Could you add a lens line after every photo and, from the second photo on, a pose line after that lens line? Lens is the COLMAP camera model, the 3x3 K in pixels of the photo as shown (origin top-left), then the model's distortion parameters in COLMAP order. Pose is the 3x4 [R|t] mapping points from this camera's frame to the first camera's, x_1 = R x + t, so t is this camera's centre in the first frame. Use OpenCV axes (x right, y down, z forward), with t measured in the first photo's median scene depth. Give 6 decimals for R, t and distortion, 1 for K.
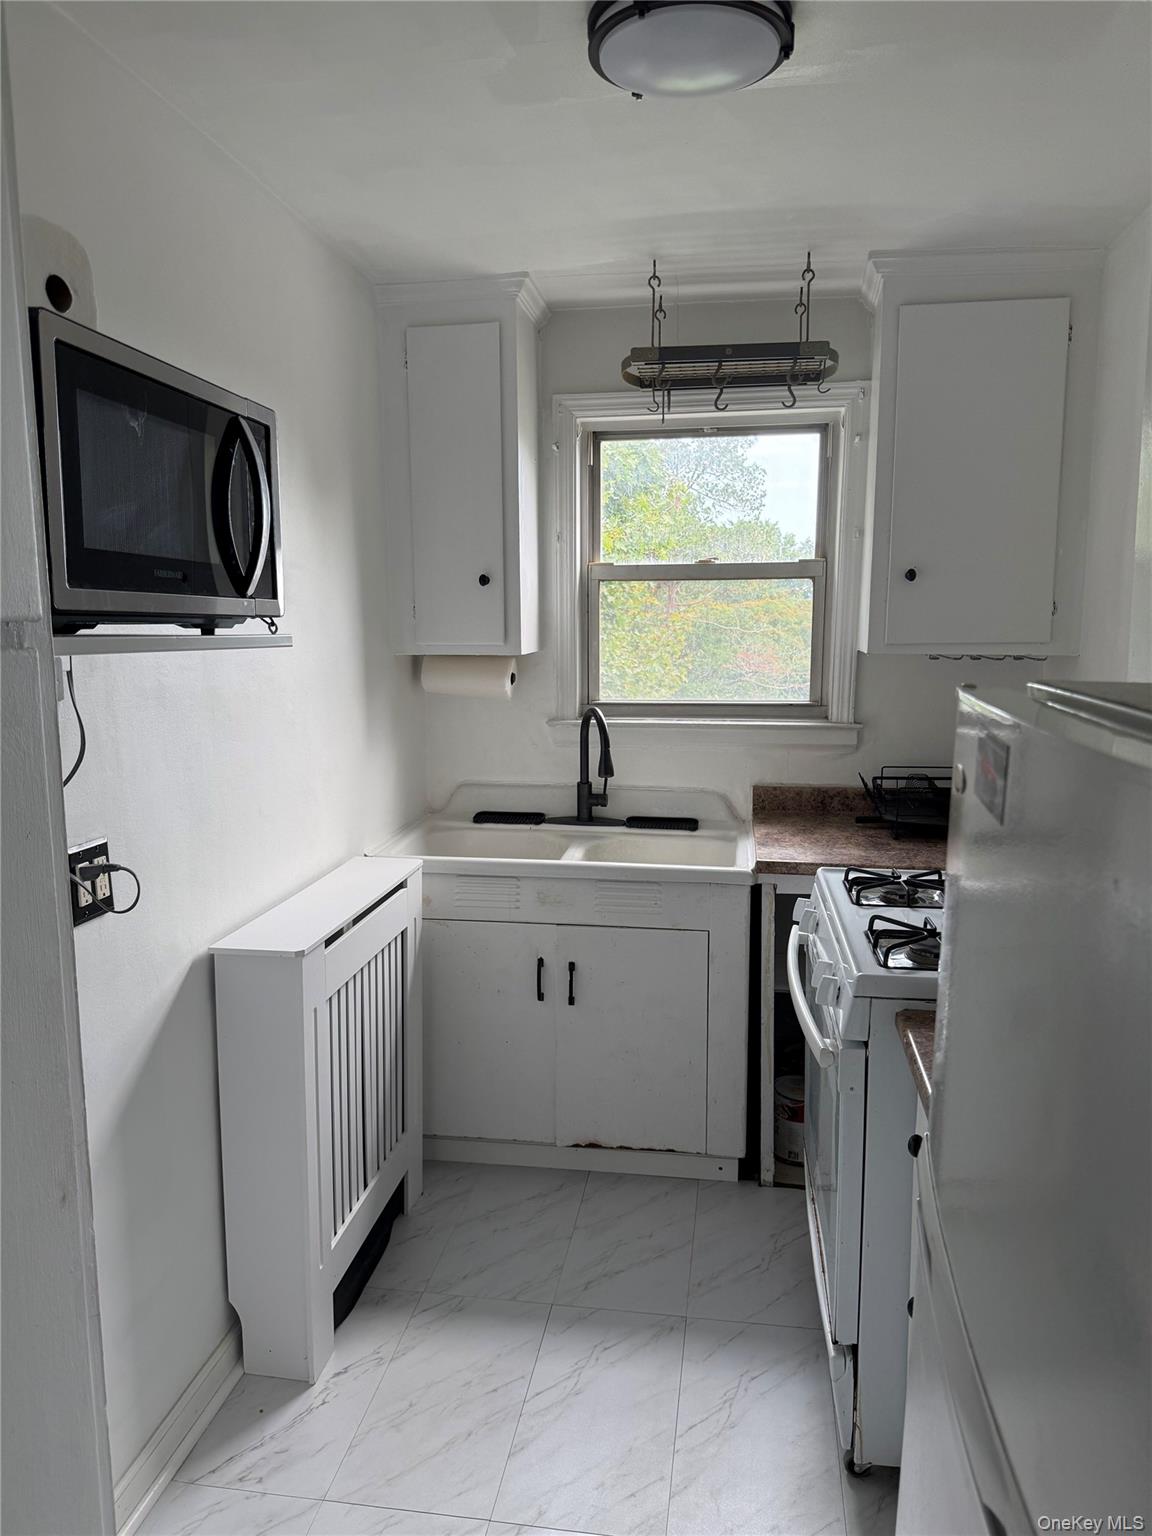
lens RADIAL K [[1077.2, 0, 567.3], [0, 1077.2, 765.9], [0, 0, 1]] dist [0.158365, -0.303216]
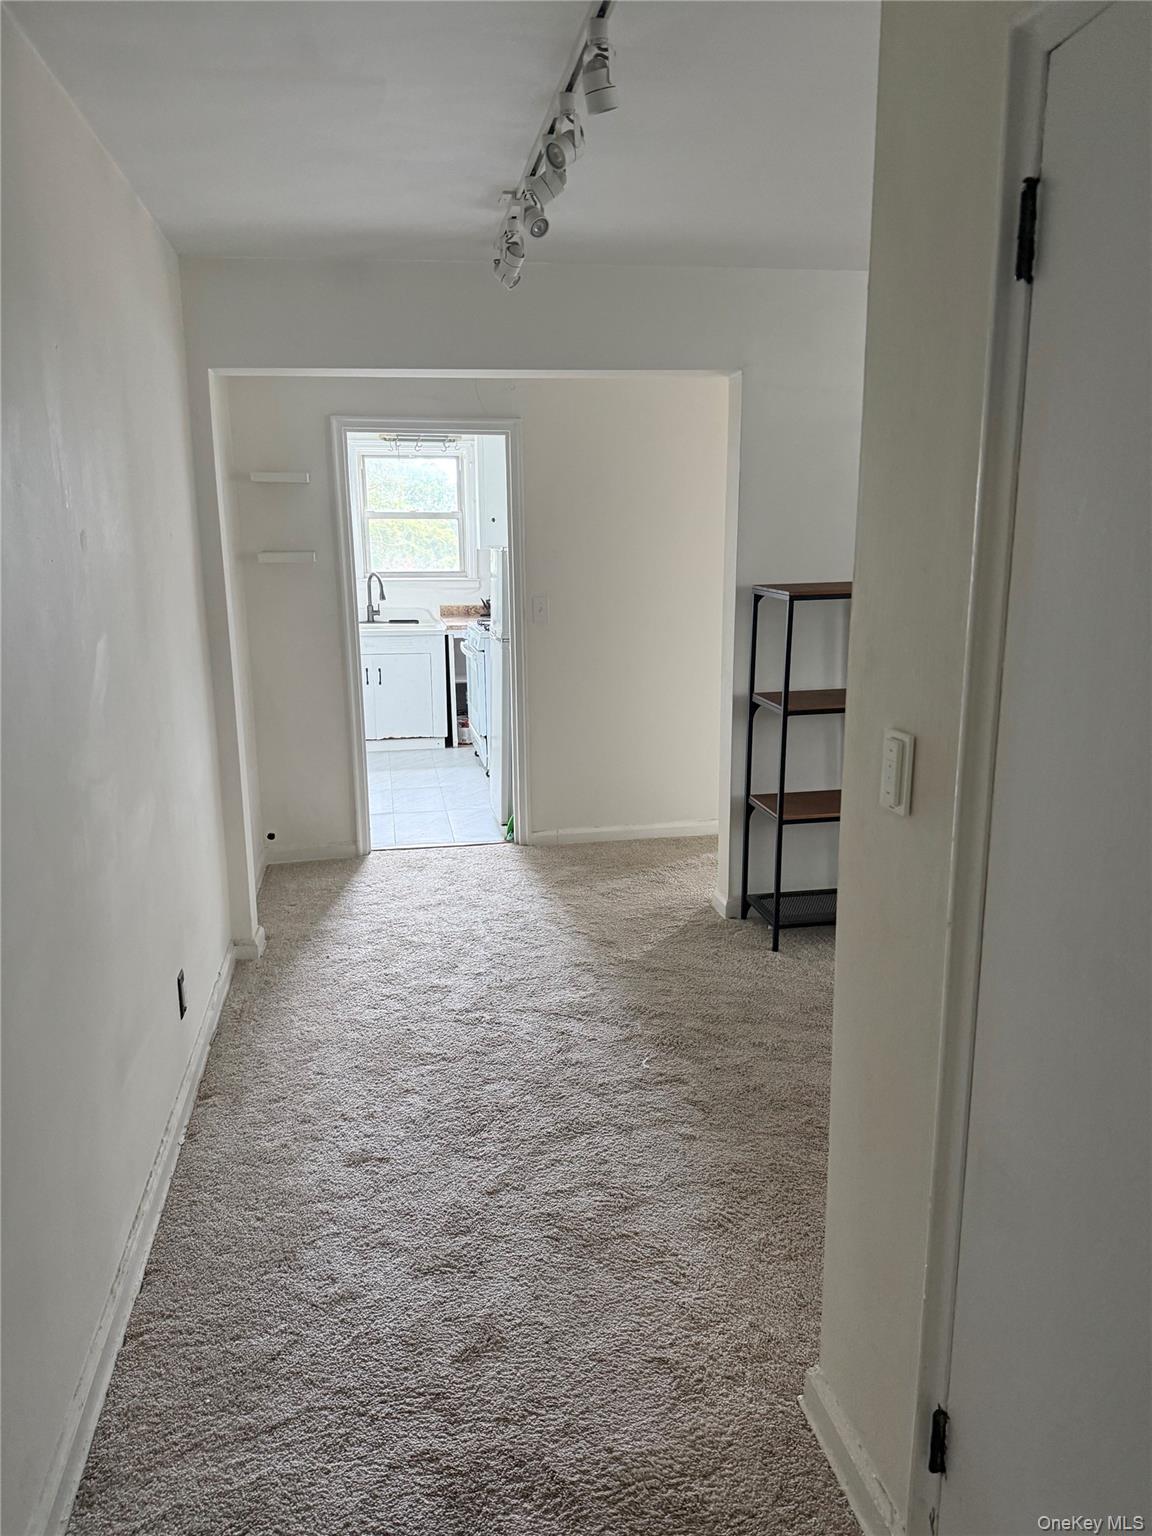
lens RADIAL K [[1077.2, 0, 567.3], [0, 1077.2, 765.9], [0, 0, 1]] dist [0.158365, -0.303216]
pose [[0.943859, -0.075551, 0.321593, -0.381257], [0.050776, 0.995107, 0.084753, 0.192224], [-0.326423, -0.063665, 0.943077, -1.465877]]
